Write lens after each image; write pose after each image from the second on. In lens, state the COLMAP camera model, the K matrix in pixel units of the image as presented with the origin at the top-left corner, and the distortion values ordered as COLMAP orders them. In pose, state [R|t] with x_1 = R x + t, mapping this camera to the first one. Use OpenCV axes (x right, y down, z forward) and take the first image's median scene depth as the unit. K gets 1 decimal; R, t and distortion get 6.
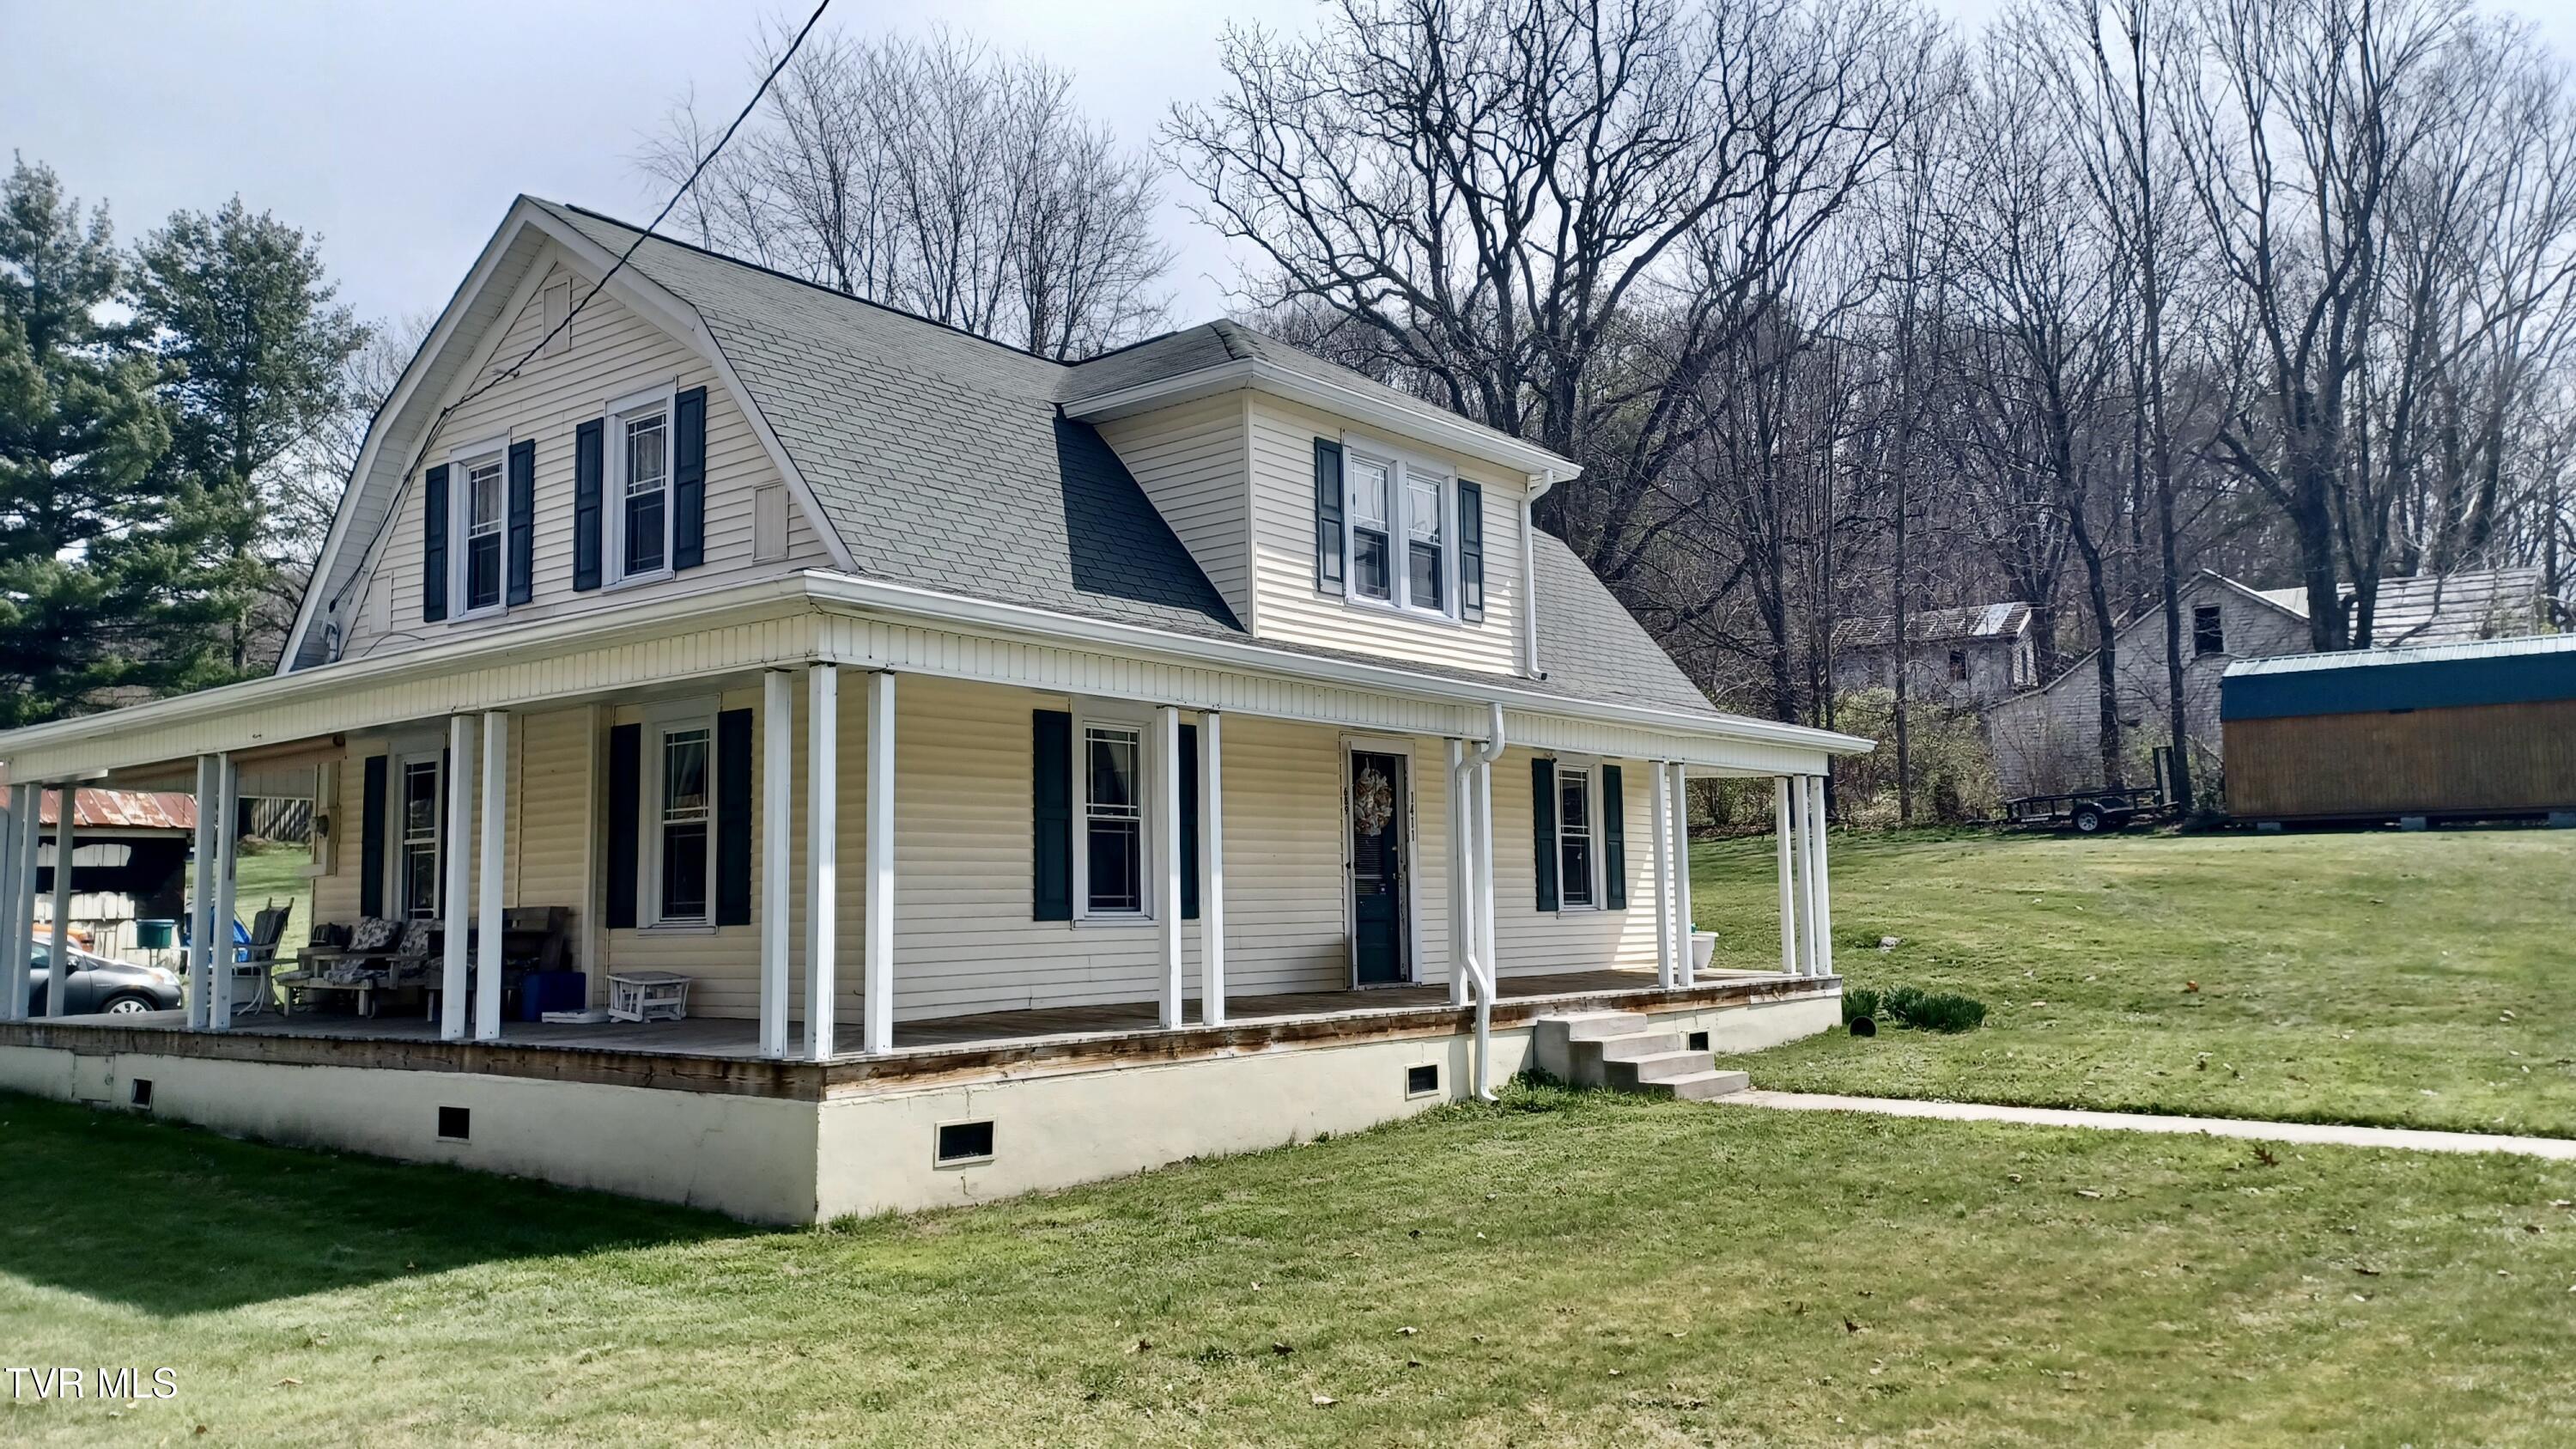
lens RADIAL K [[1878.8, 0, 1276.4], [0, 1878.8, 715.3], [0, 0, 1]] dist [0.060875, -0.062199]
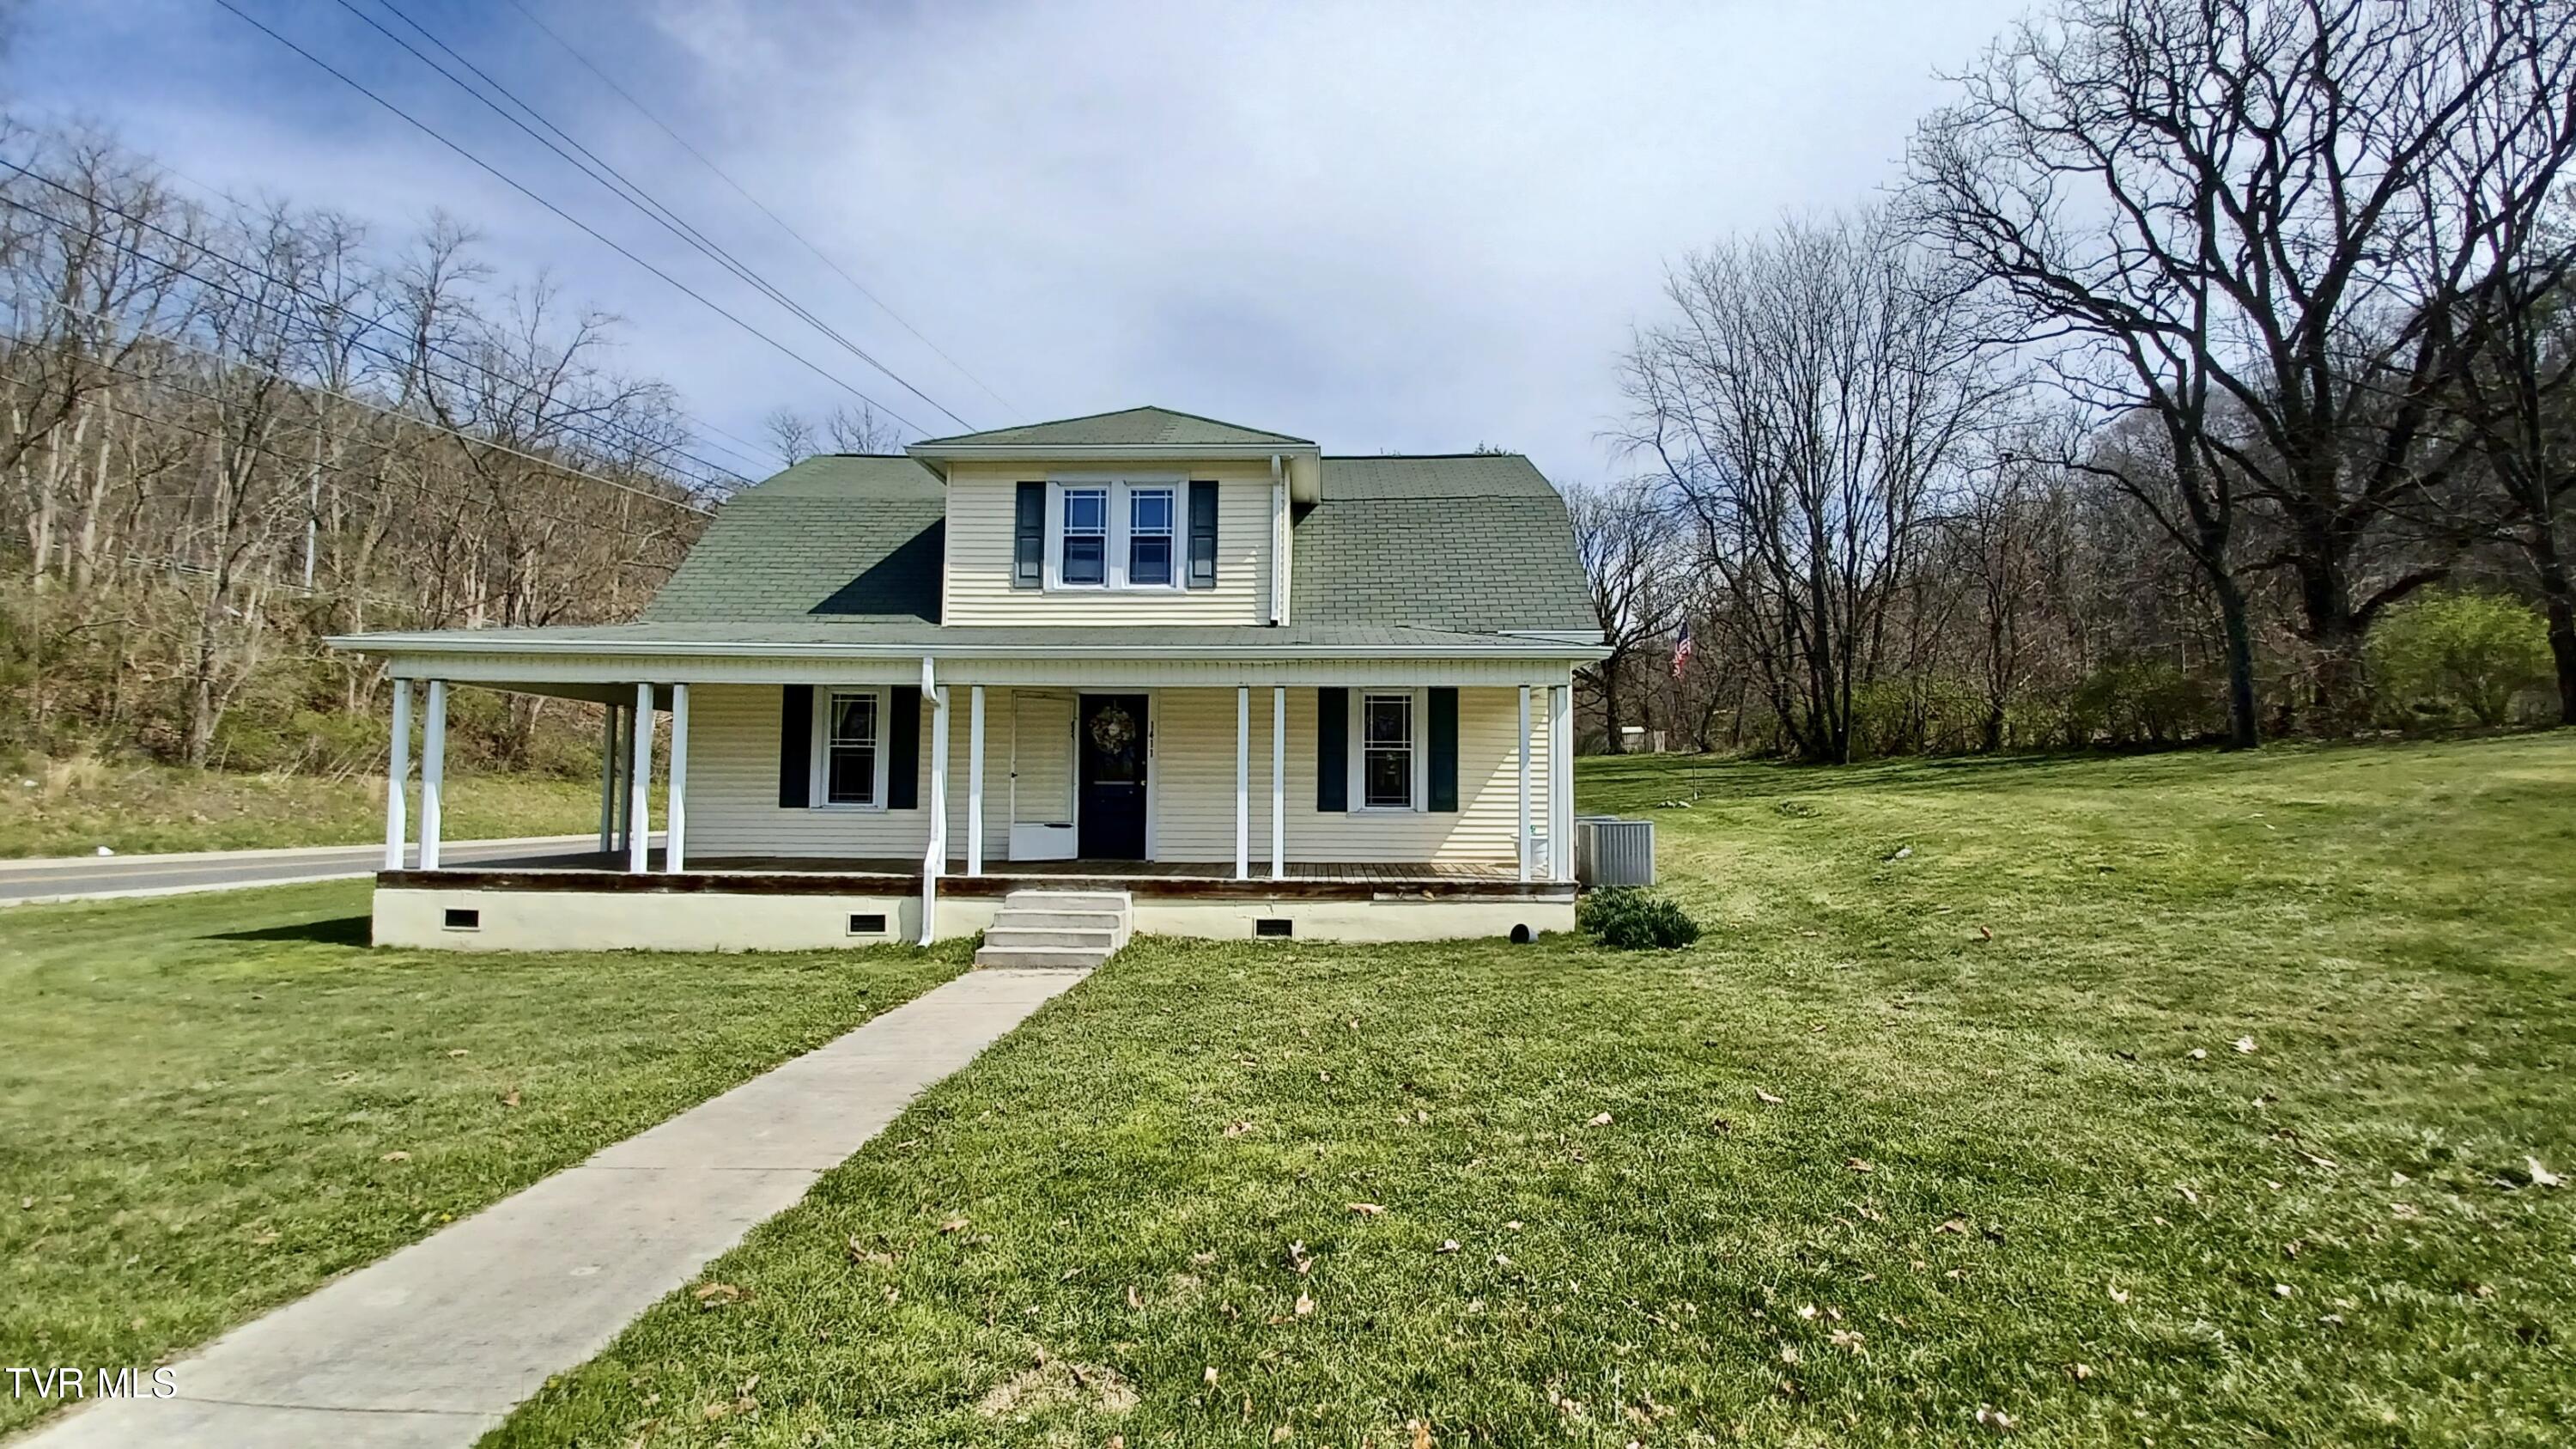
lens RADIAL K [[1013.3, 0, 1285.9], [0, 1013.3, 730.4], [0, 0, 1]] dist [-0.011271, -0.000213]
pose [[0.618927, -0.027009, -0.784984, 0.780874], [0.065205, 0.997726, 0.017082, 0.045665], [0.782737, -0.061758, 0.619280, 0.681631]]
